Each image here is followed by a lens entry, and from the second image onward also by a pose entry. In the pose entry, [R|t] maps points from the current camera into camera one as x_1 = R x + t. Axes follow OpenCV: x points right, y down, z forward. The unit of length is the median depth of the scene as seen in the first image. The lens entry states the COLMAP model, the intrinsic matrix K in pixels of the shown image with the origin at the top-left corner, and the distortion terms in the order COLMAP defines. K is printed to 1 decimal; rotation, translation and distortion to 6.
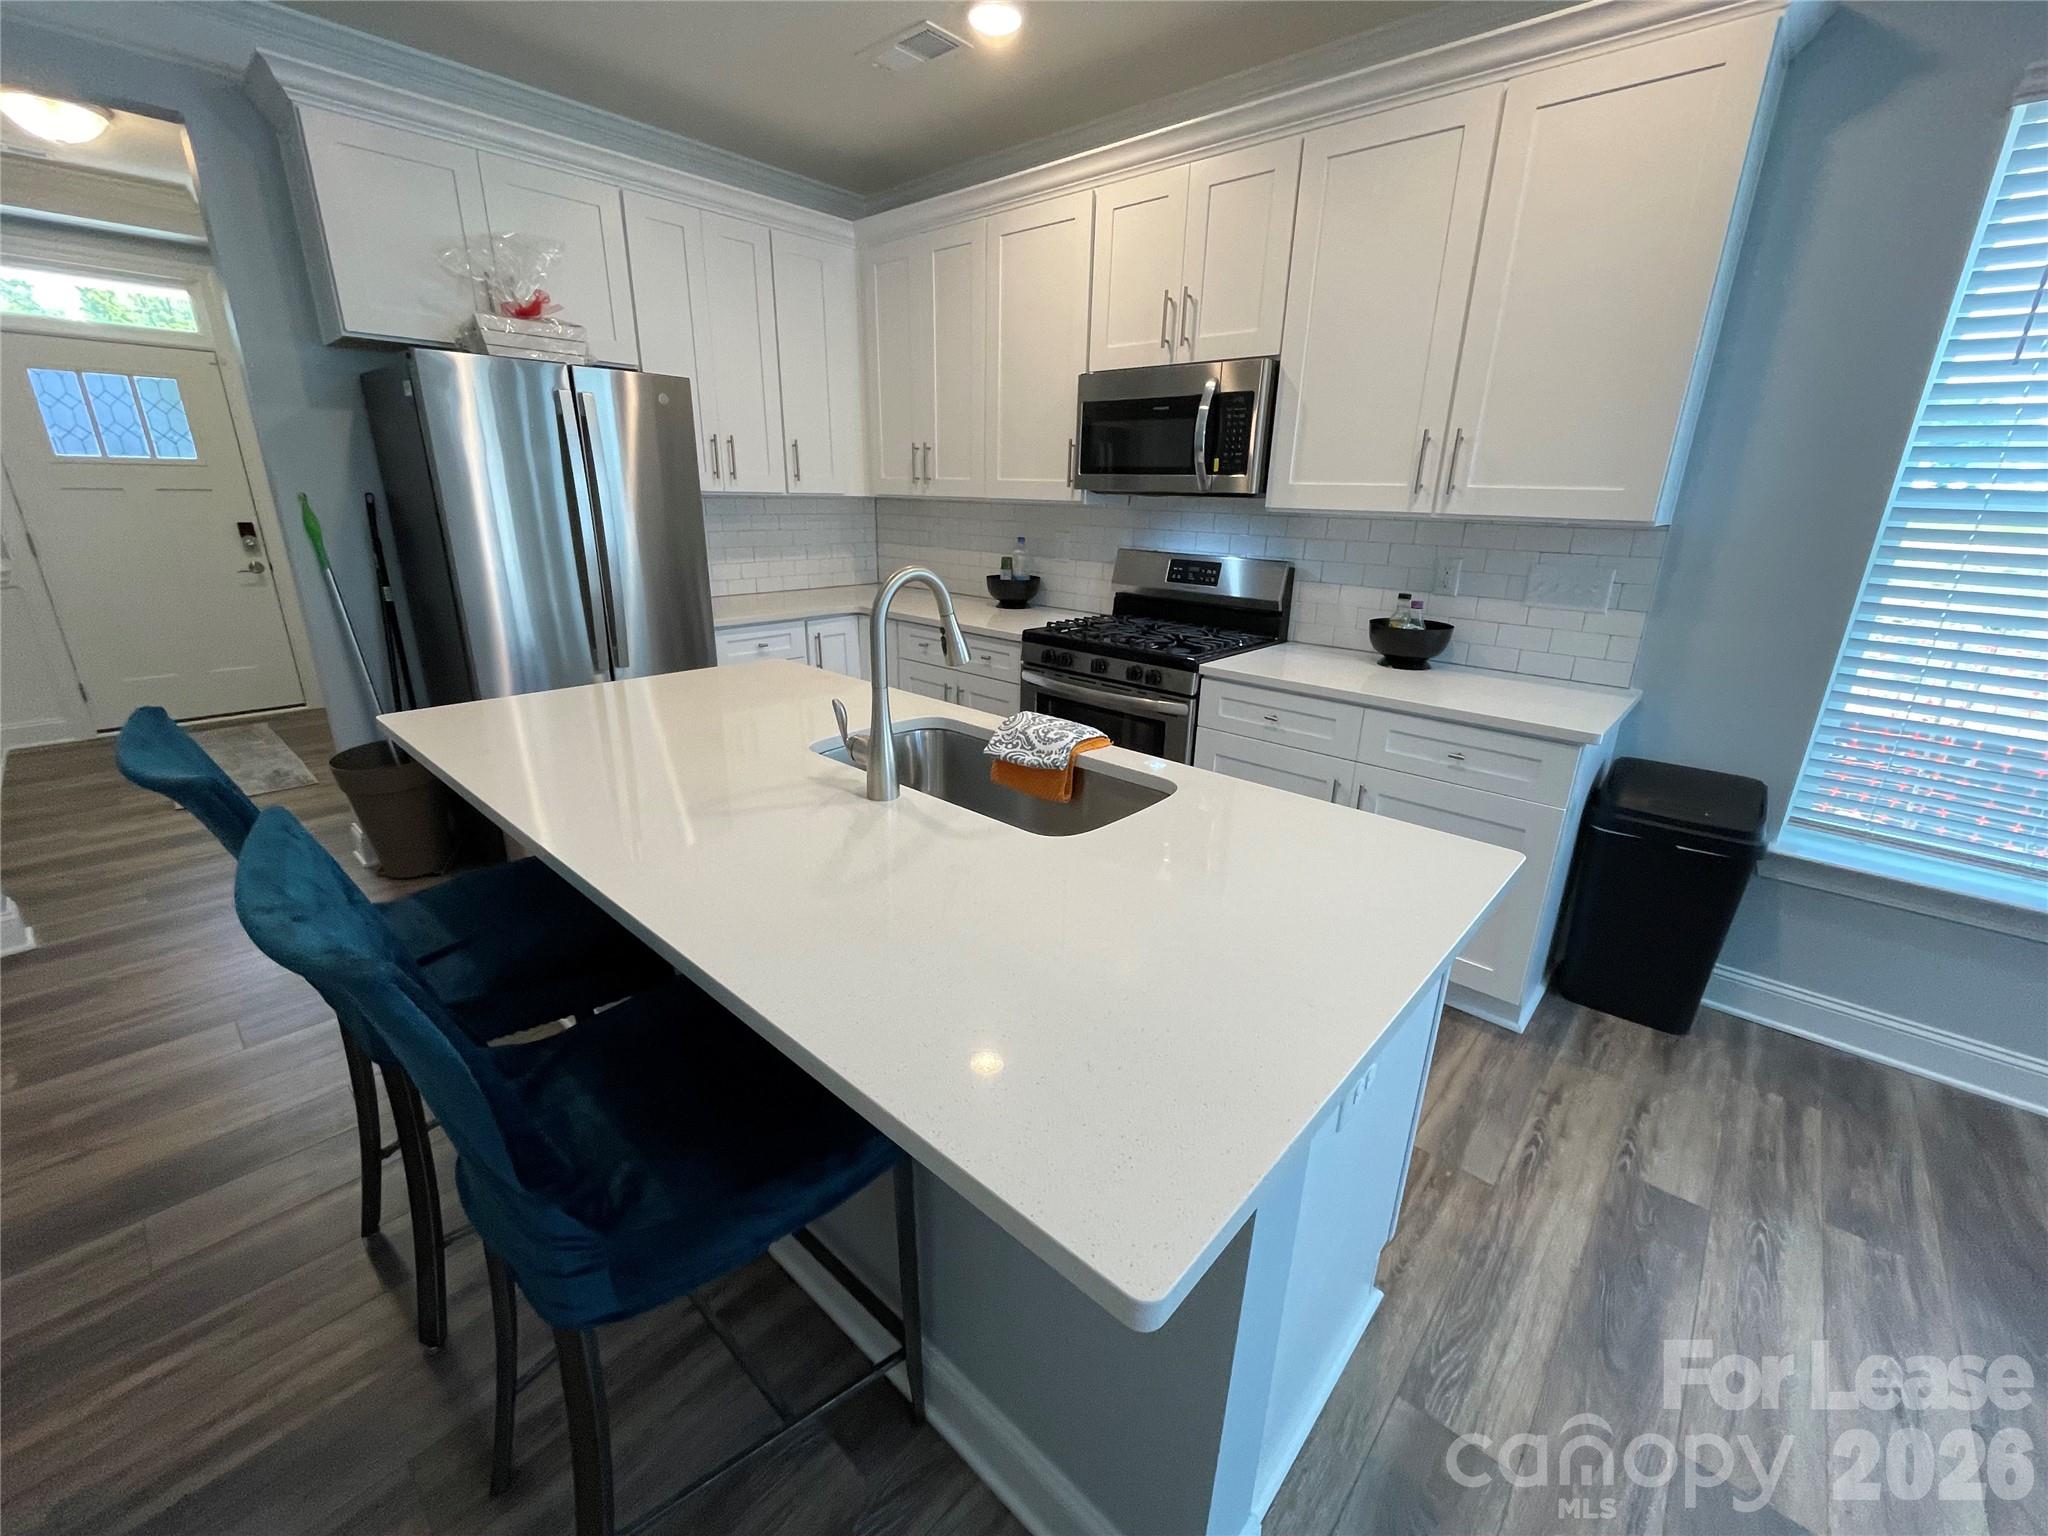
lens RADIAL K [[834.0, 0, 1026.5], [0, 834.0, 767.9], [0, 0, 1]] dist [-0.002278, -0.000851]
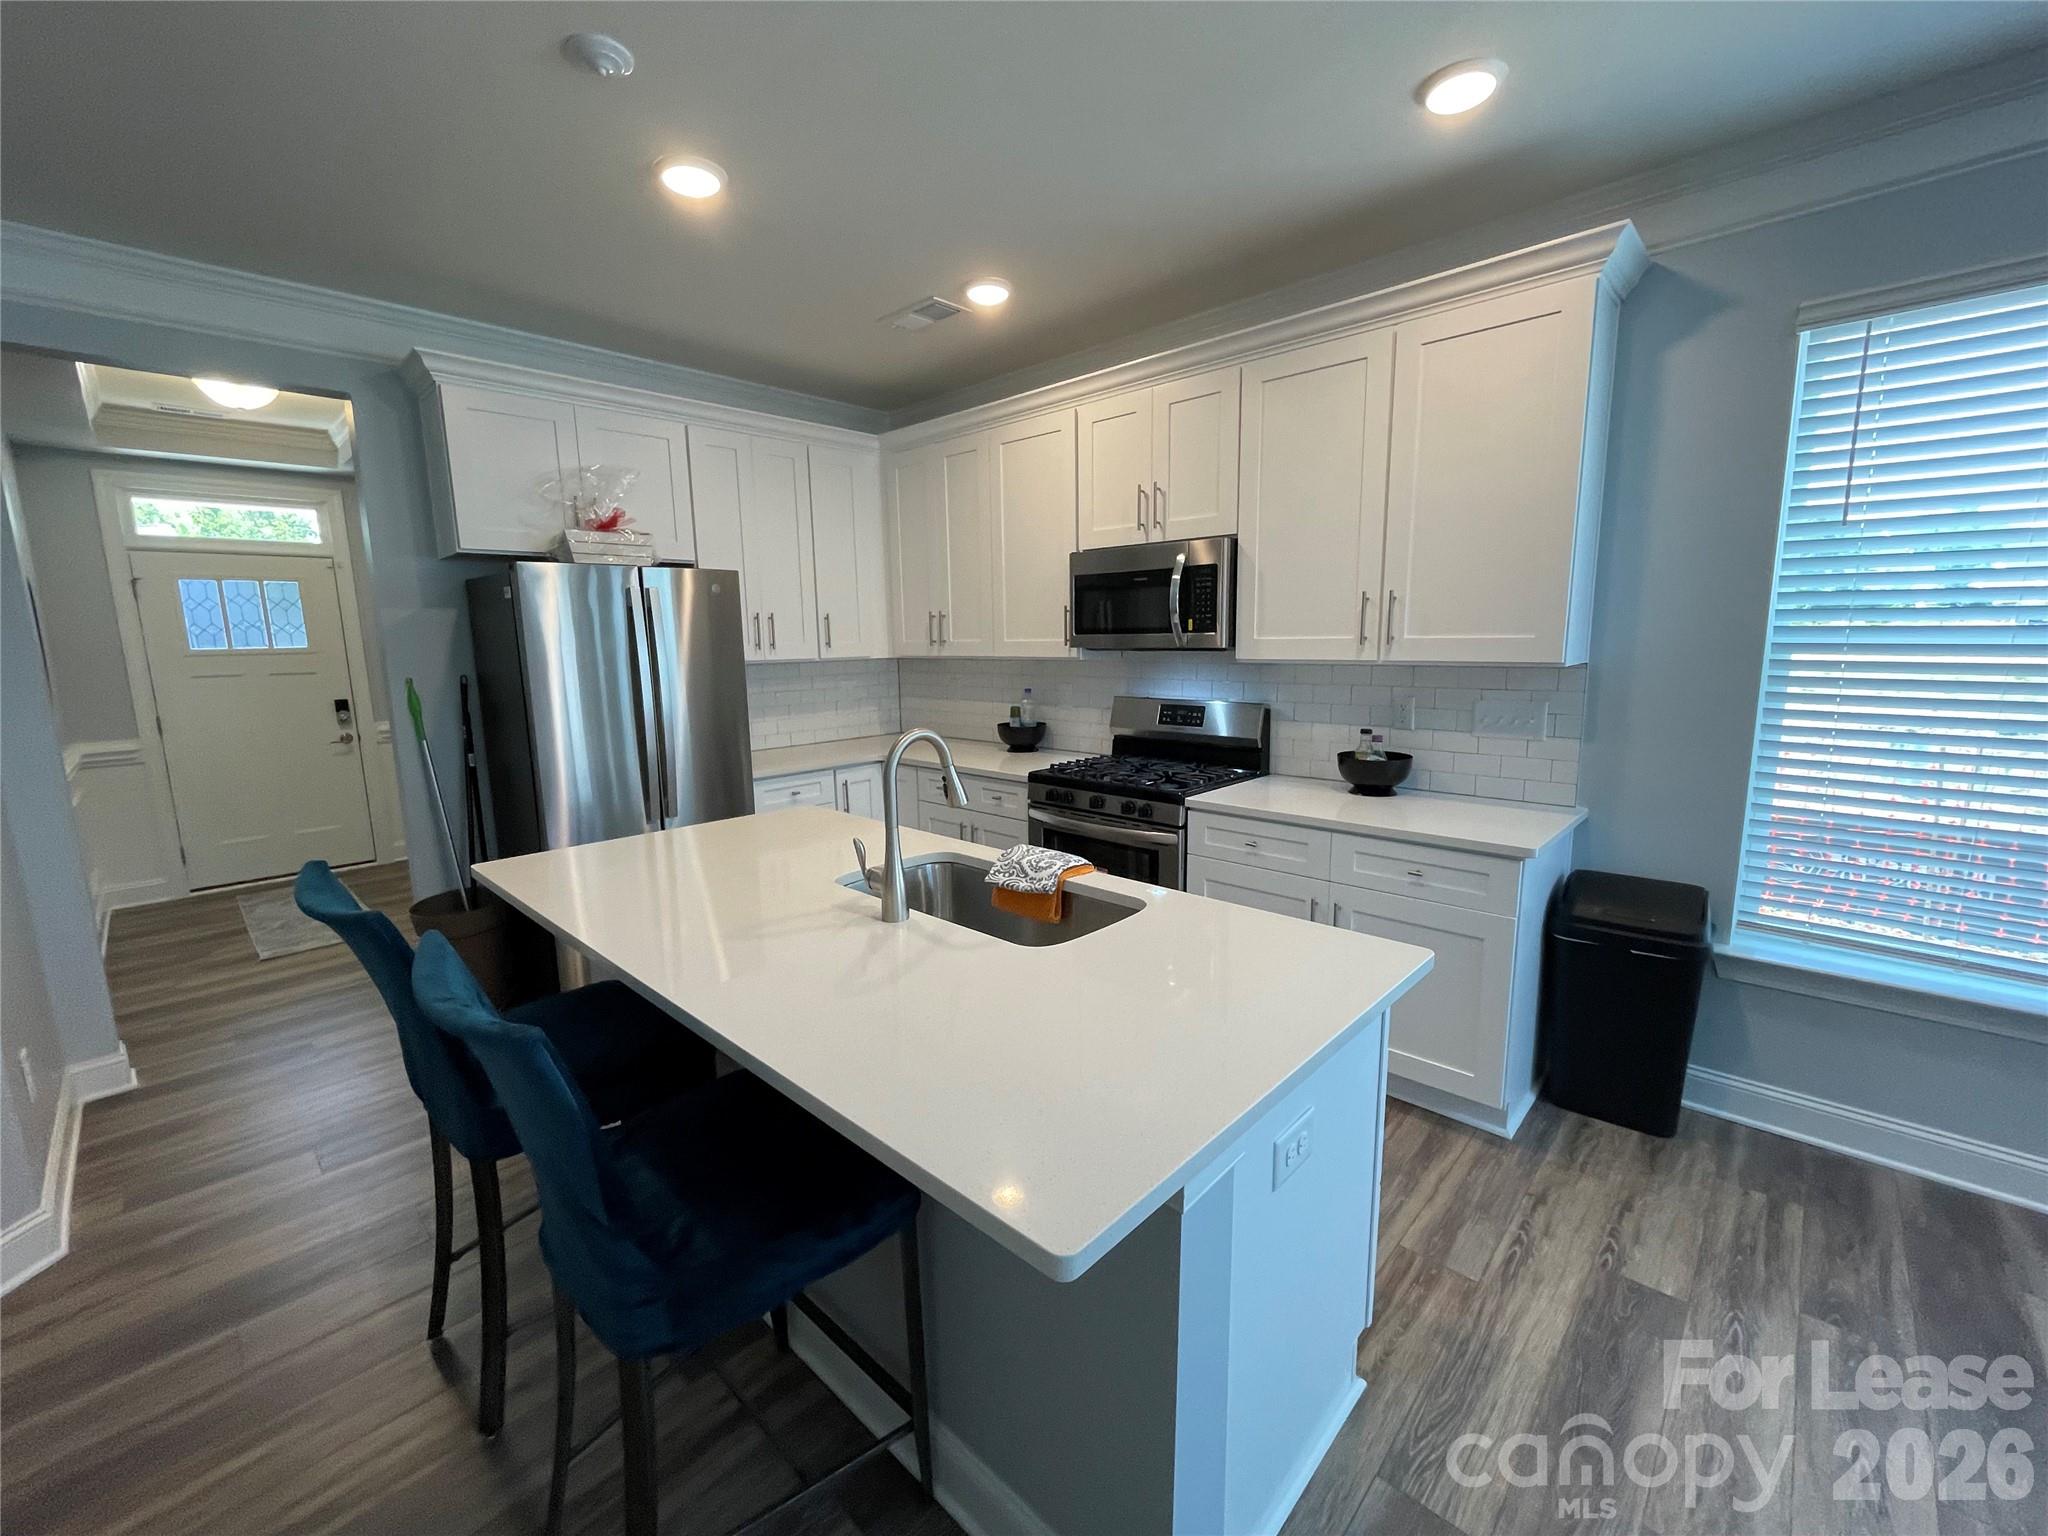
lens RADIAL K [[834.0, 0, 1027.3], [0, 834.0, 765.6], [0, 0, 1]] dist [-0.002278, -0.000851]
pose [[0.998945, -0.034298, -0.030551, 0.037267], [0.028769, 0.985716, -0.165940, 0.013069], [0.035806, 0.164886, 0.985662, -0.123938]]
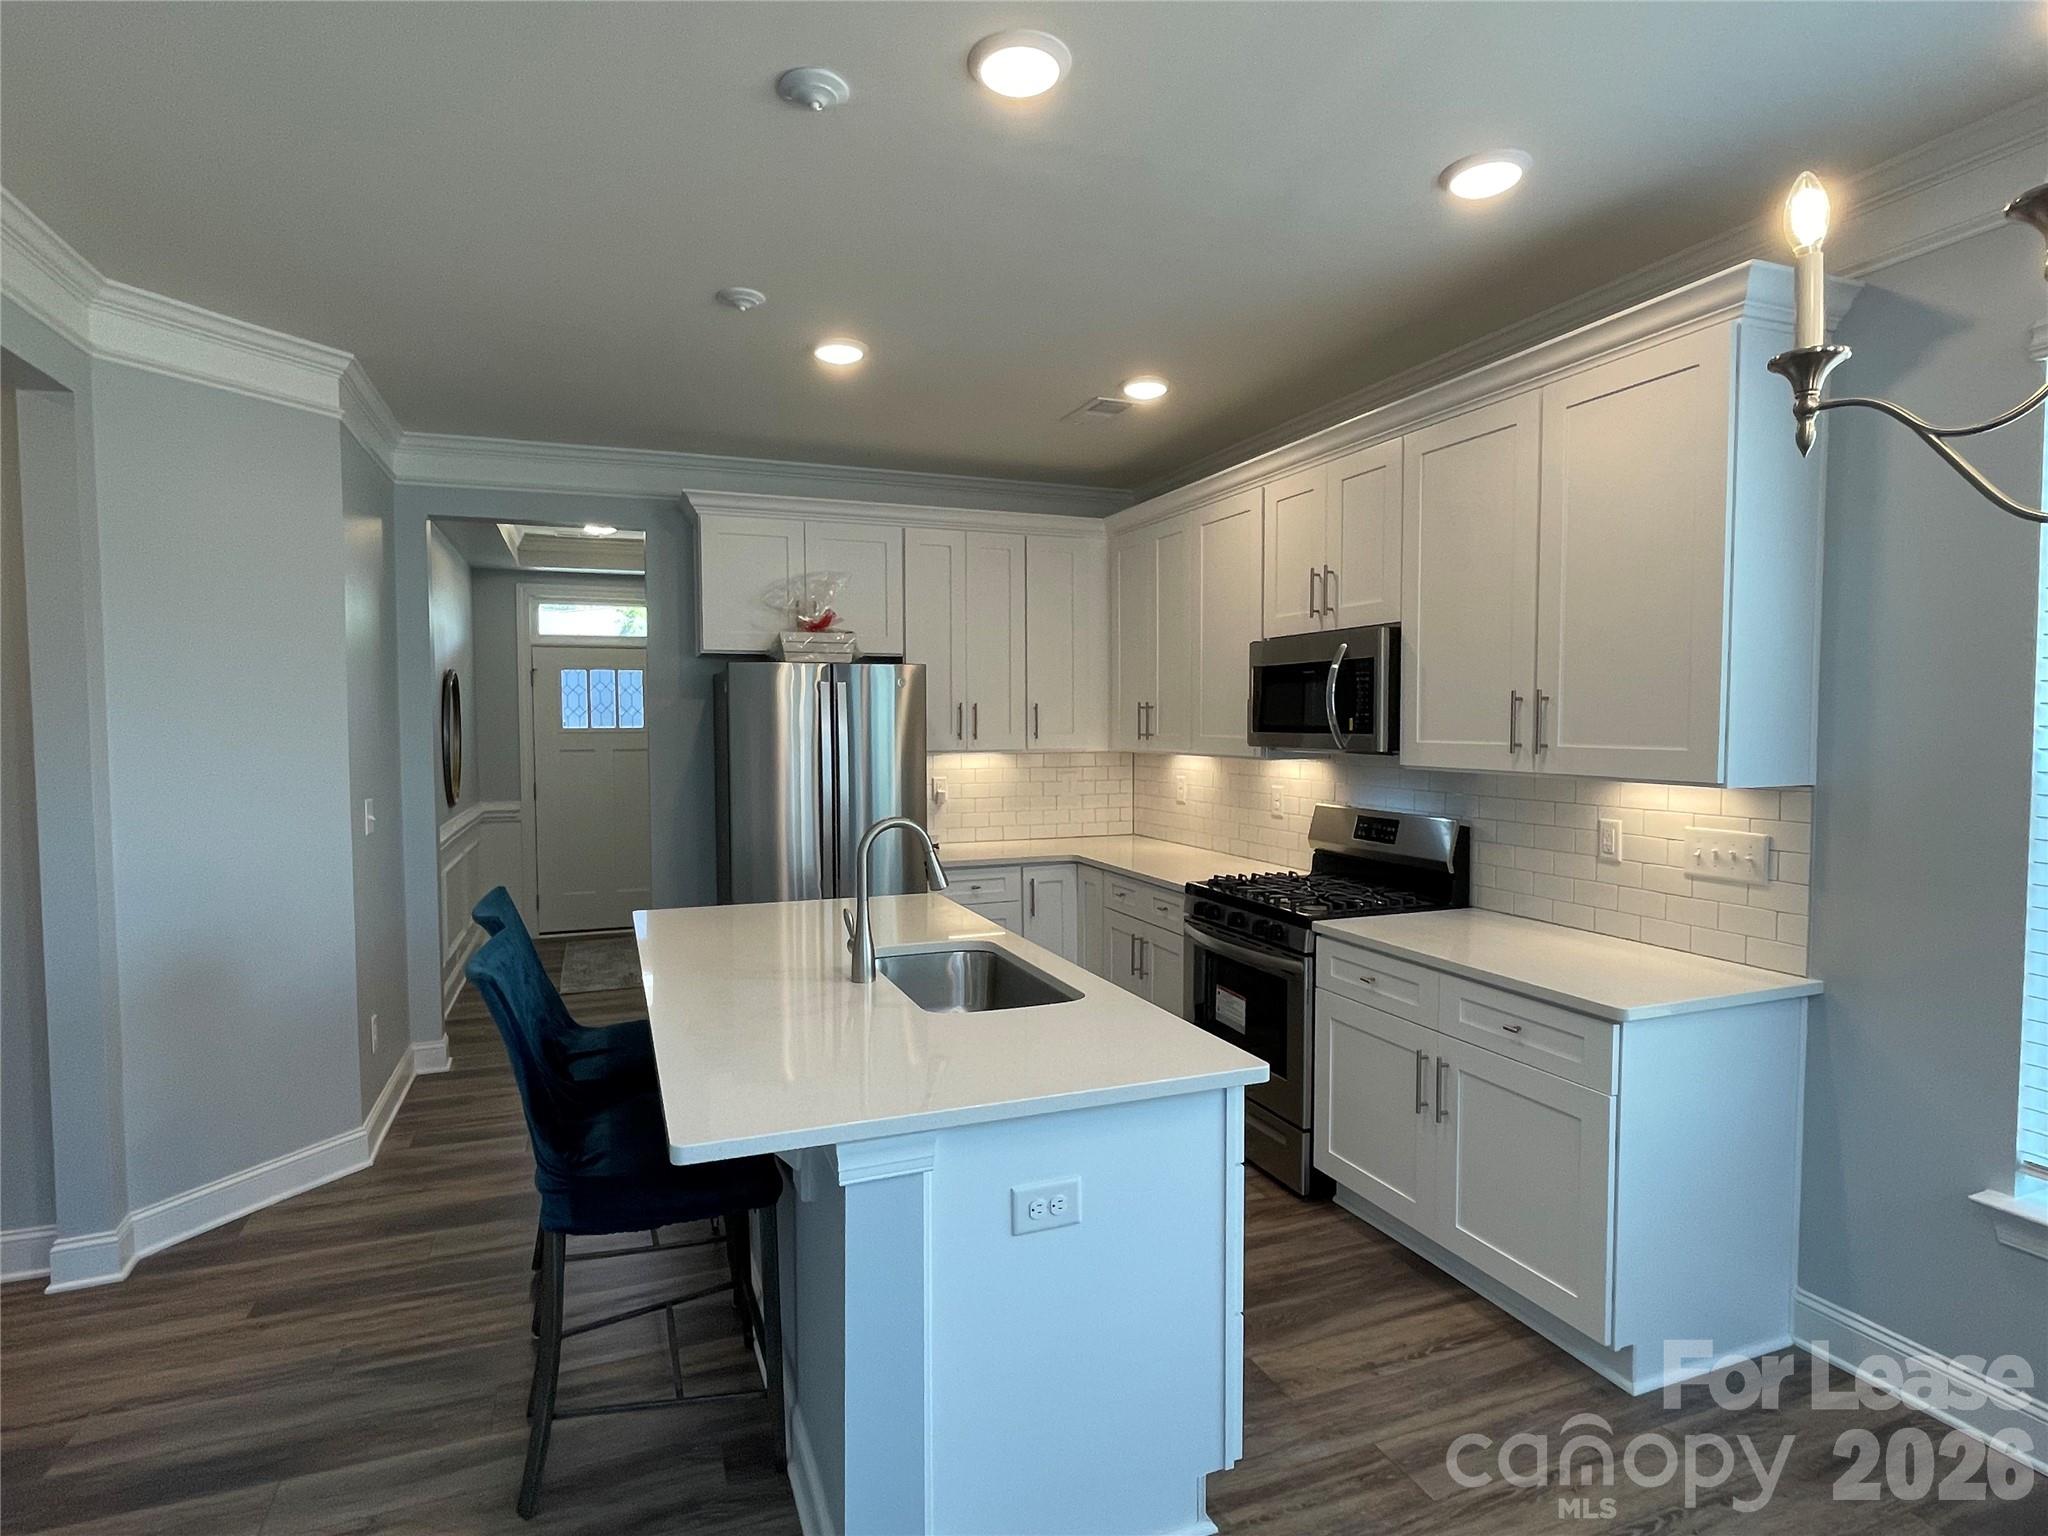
lens RADIAL K [[1076.0, 0, 1019.0], [0, 1076.0, 769.8], [0, 0, 1]] dist [-0.004919, 0.001749]
pose [[0.893556, -0.003757, -0.448936, 0.523845], [-0.120503, 0.961264, -0.247892, 0.065493], [0.432477, 0.275603, 0.858491, -0.307312]]
